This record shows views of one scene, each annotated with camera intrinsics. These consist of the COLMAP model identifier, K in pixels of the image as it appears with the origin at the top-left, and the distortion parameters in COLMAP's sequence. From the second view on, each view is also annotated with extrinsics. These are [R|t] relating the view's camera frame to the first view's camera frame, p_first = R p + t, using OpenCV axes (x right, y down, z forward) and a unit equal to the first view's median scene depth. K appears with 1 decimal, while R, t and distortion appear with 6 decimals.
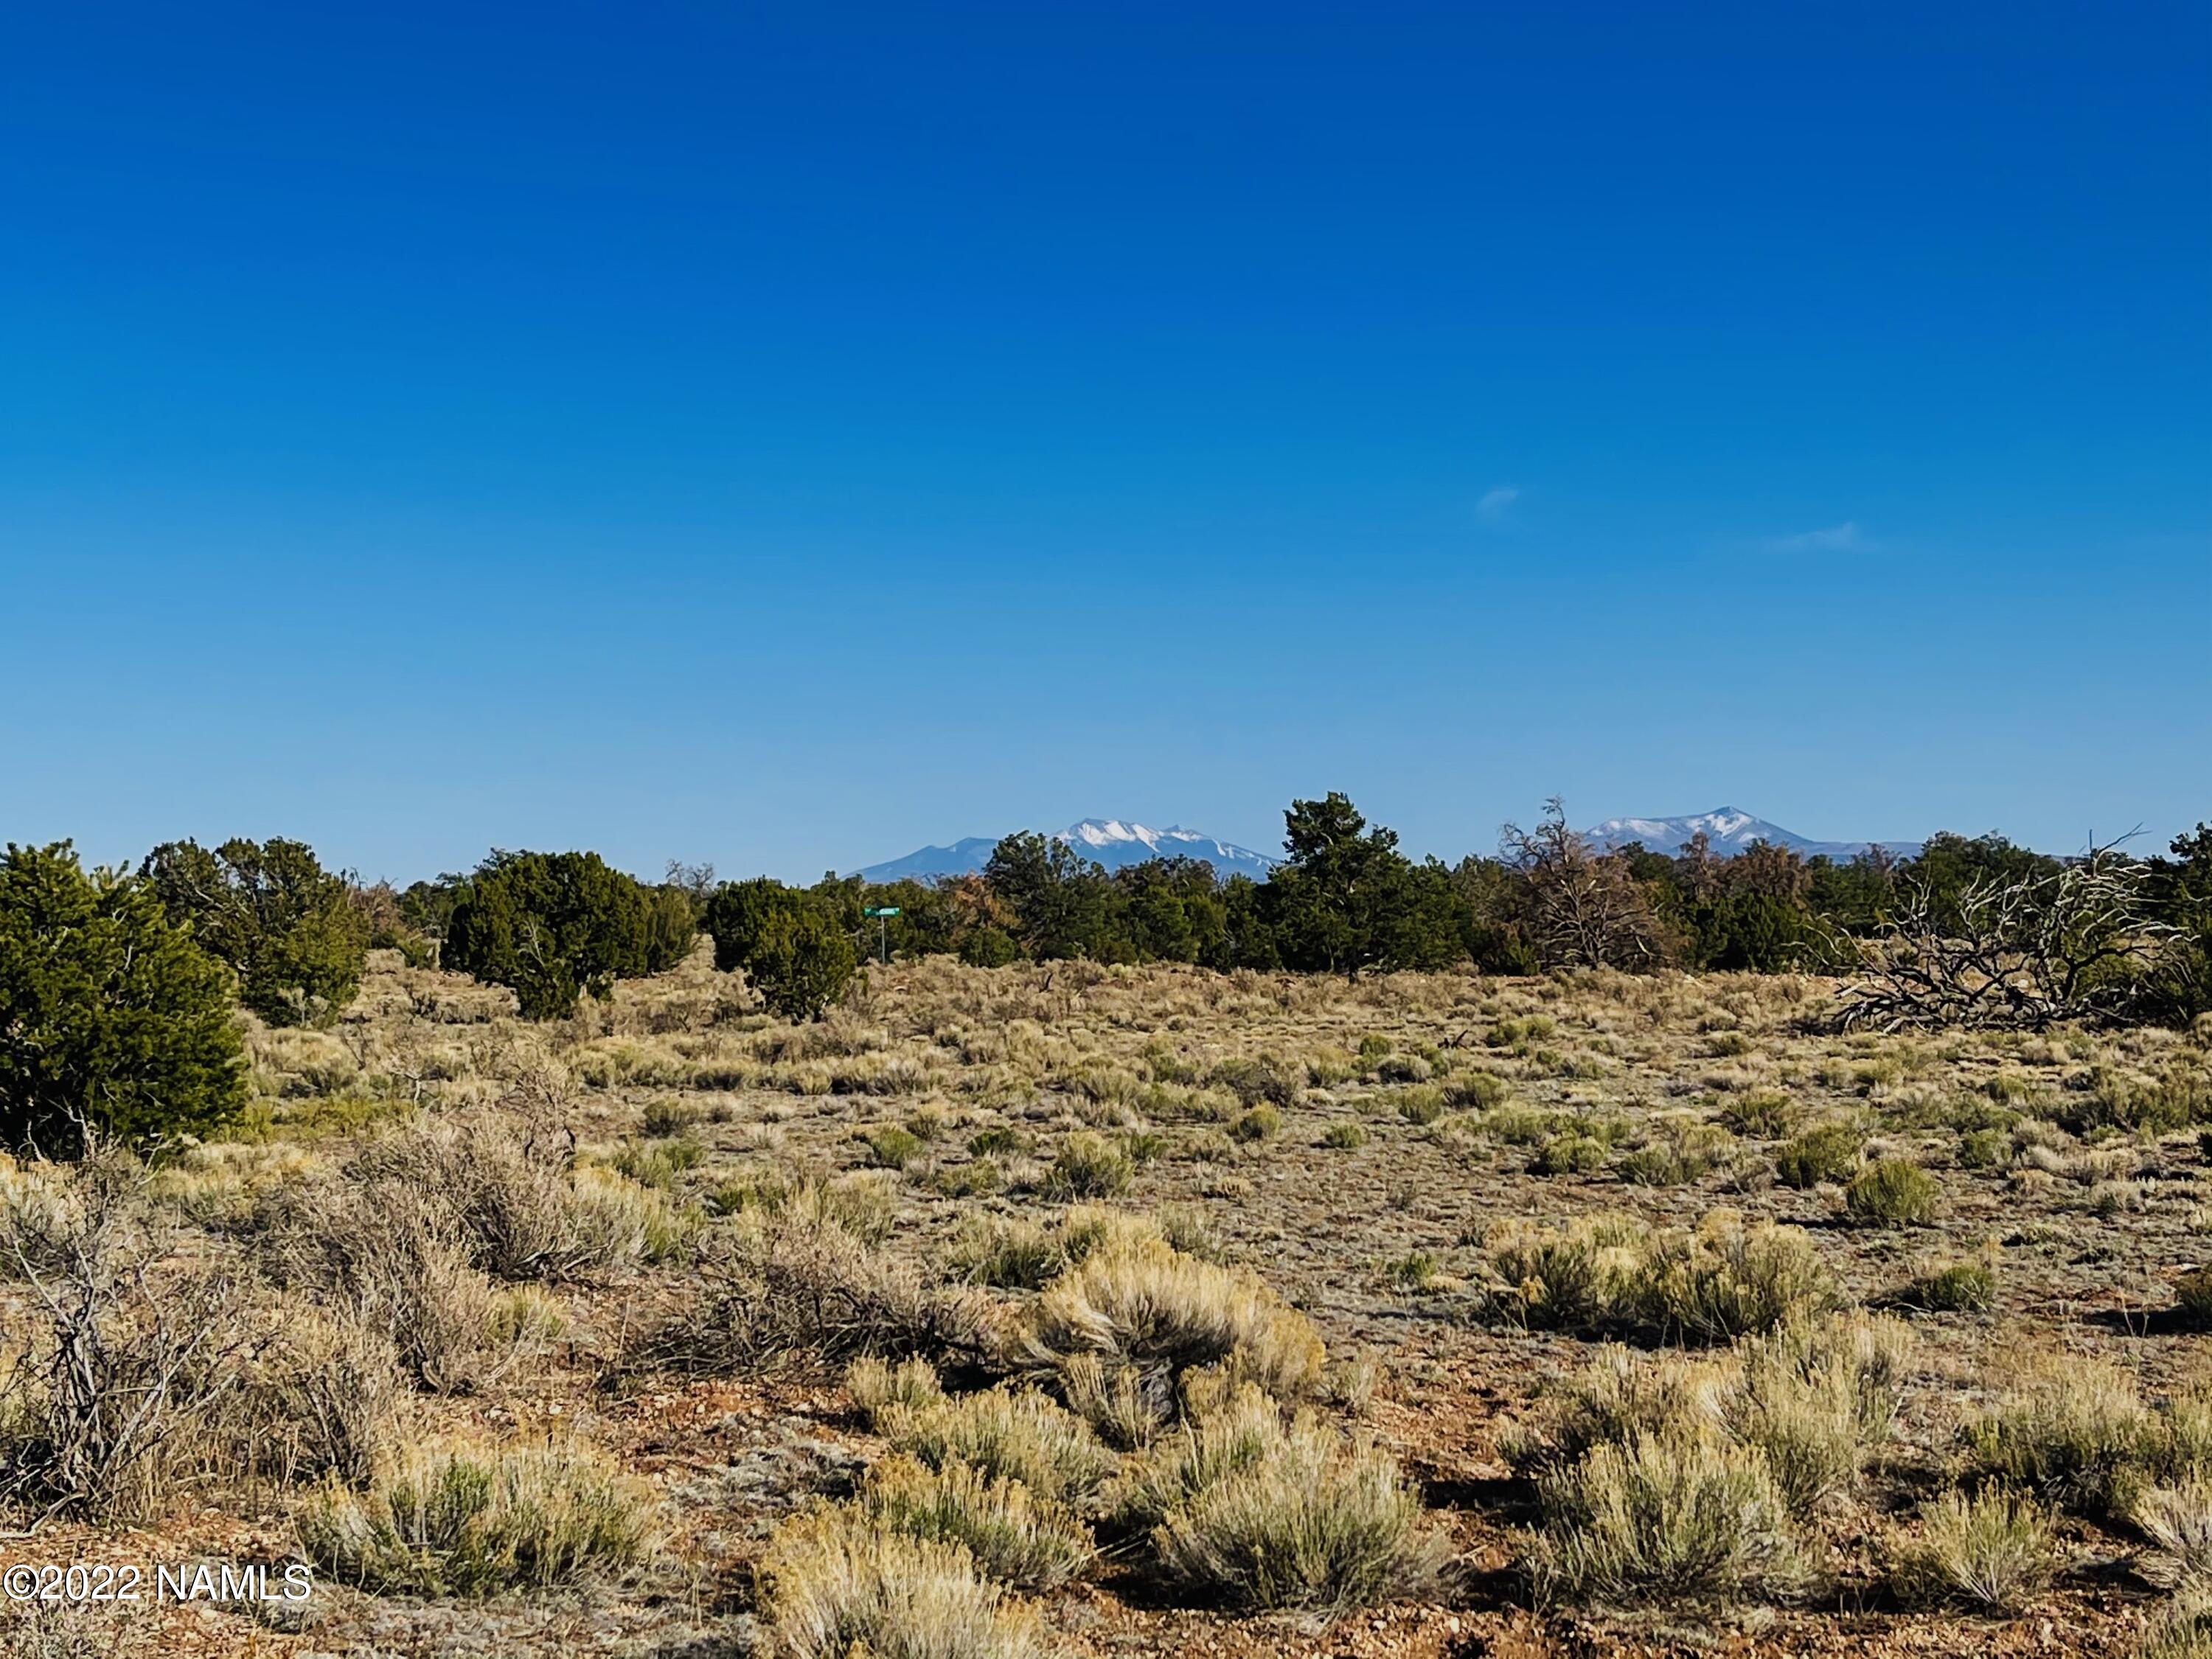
lens RADIAL K [[3384.7, 0, 1107.5], [0, 3384.7, 822.3], [0, 0, 1]] dist [0.270412, 0.000000]
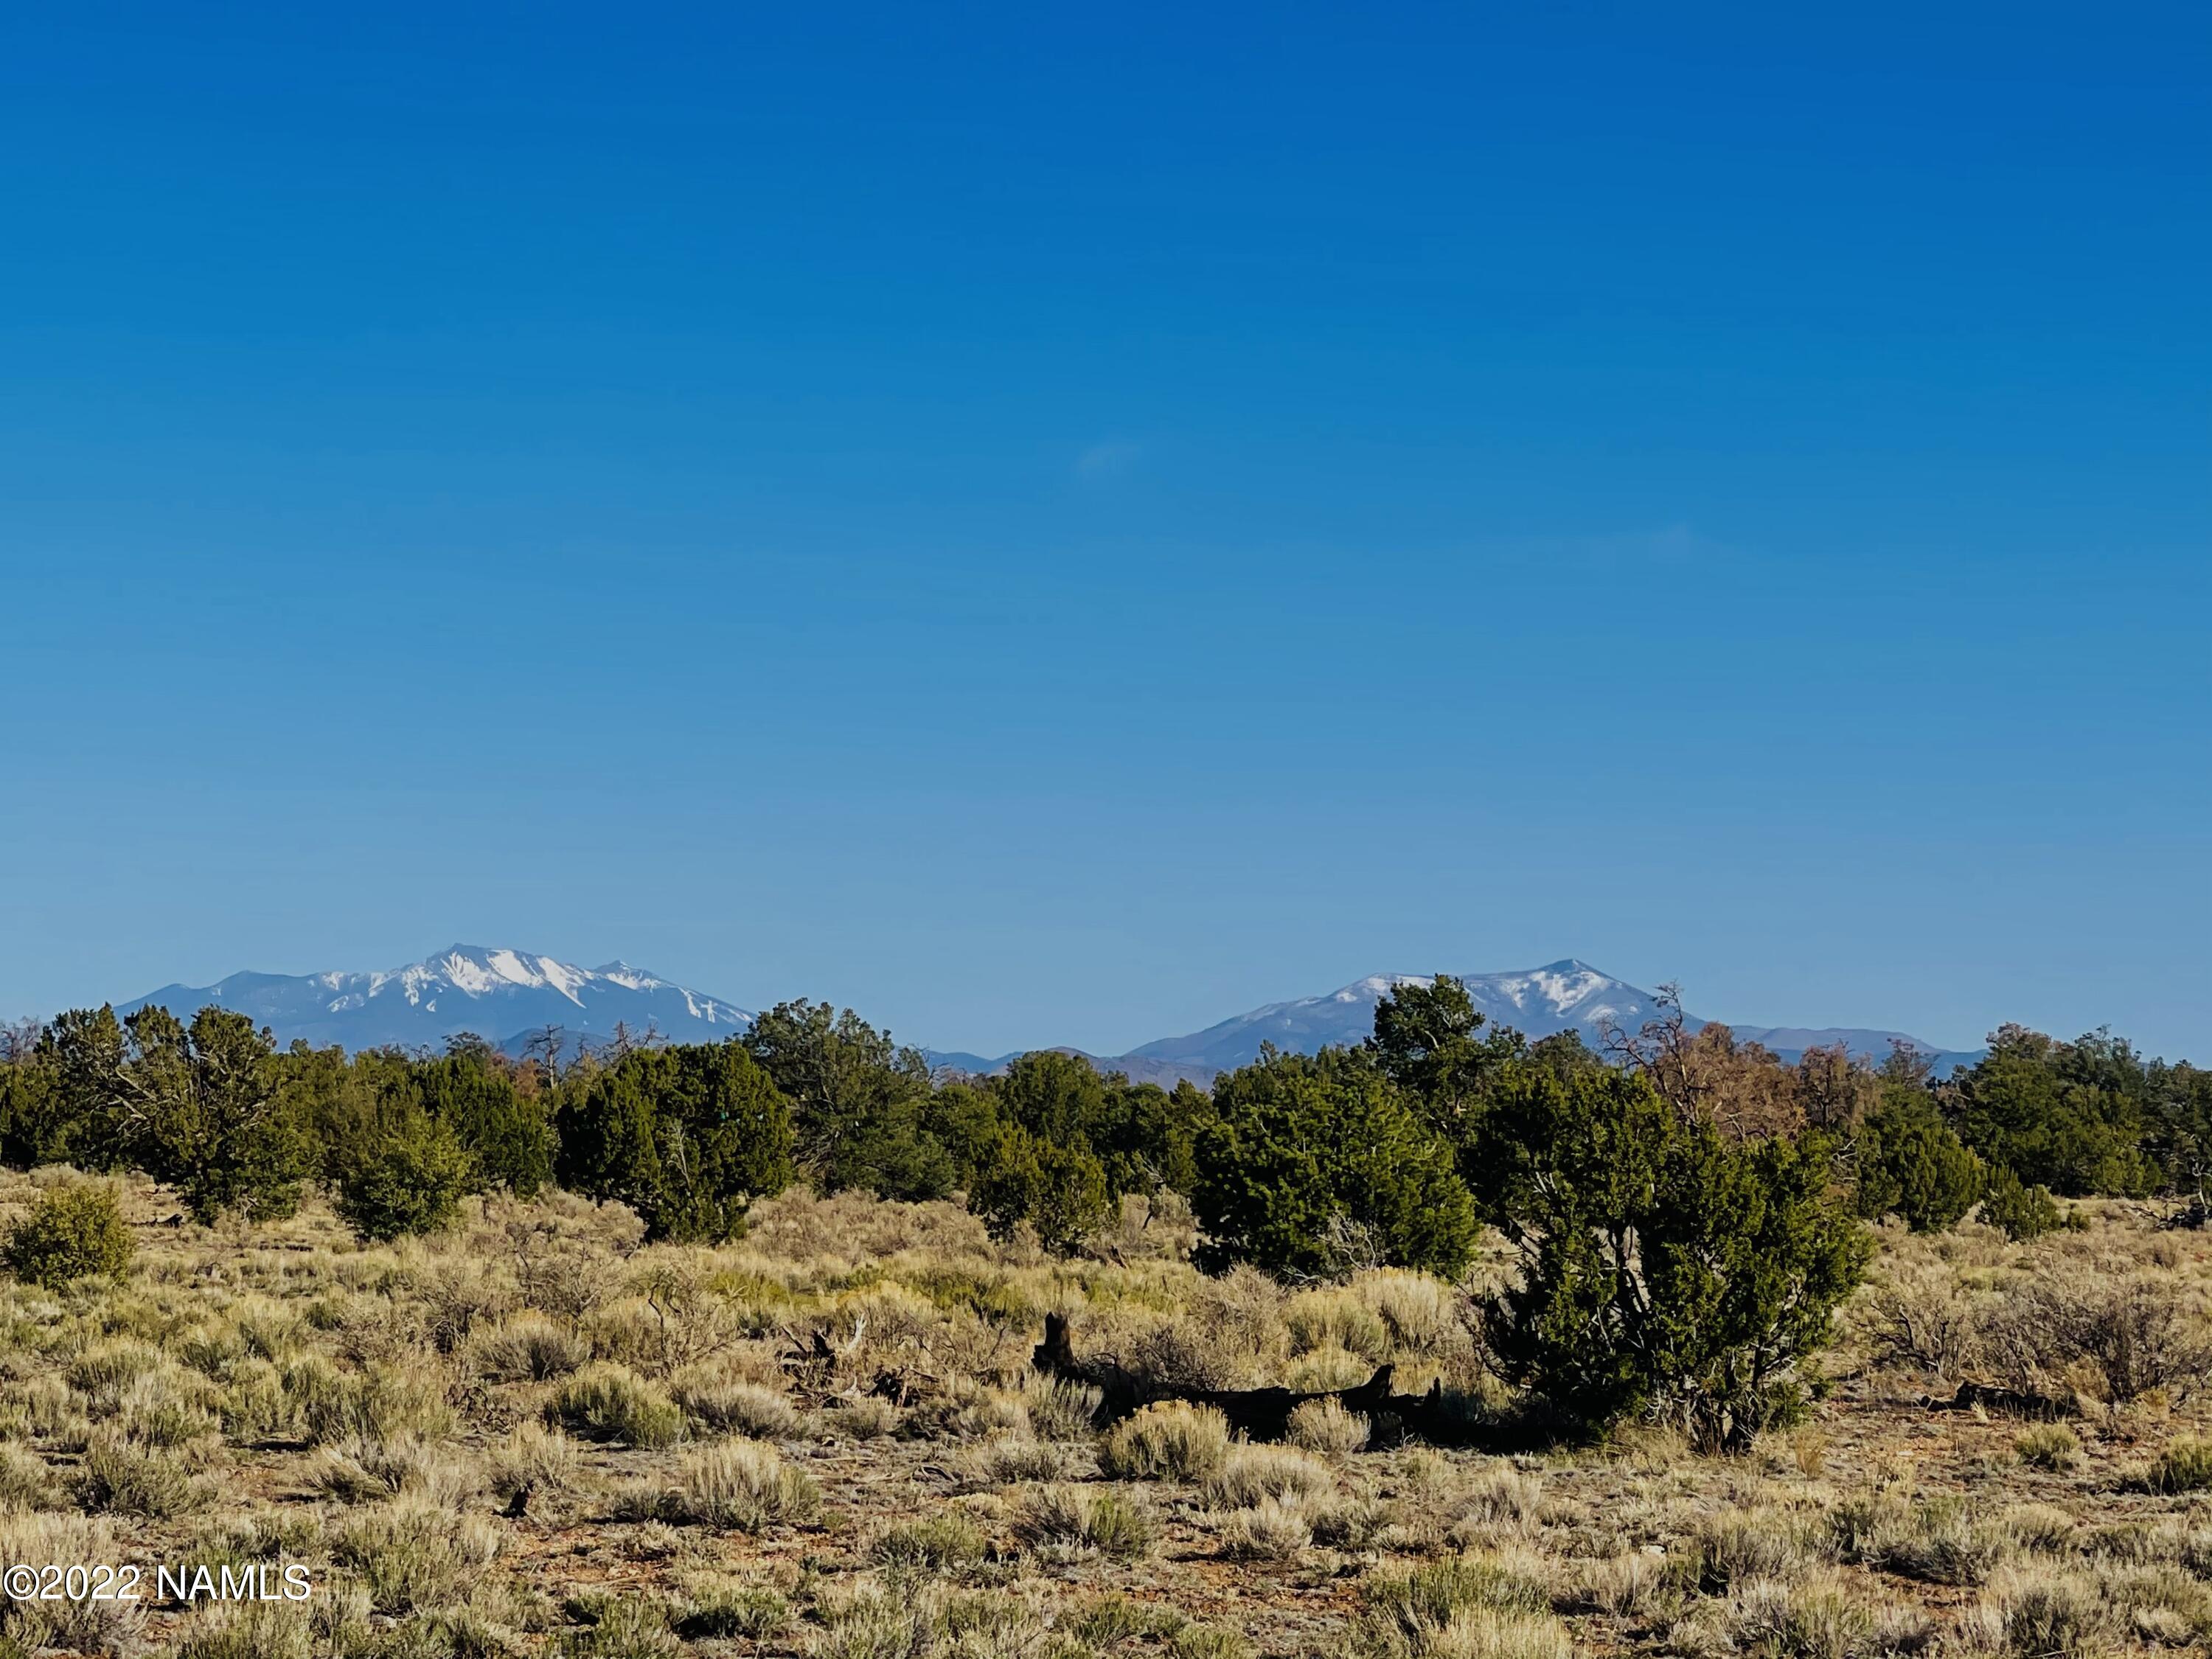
lens RADIAL K [[6037.7, 0, 1099.5], [0, 6037.7, 824.8], [0, 0, 1]] dist [0.300400, 0.000000]
pose [[0.993921, 0.033945, 0.104733, -0.066425], [-0.031613, 0.999216, -0.023849, -0.003653], [-0.105460, 0.020394, 0.994214, -0.139144]]
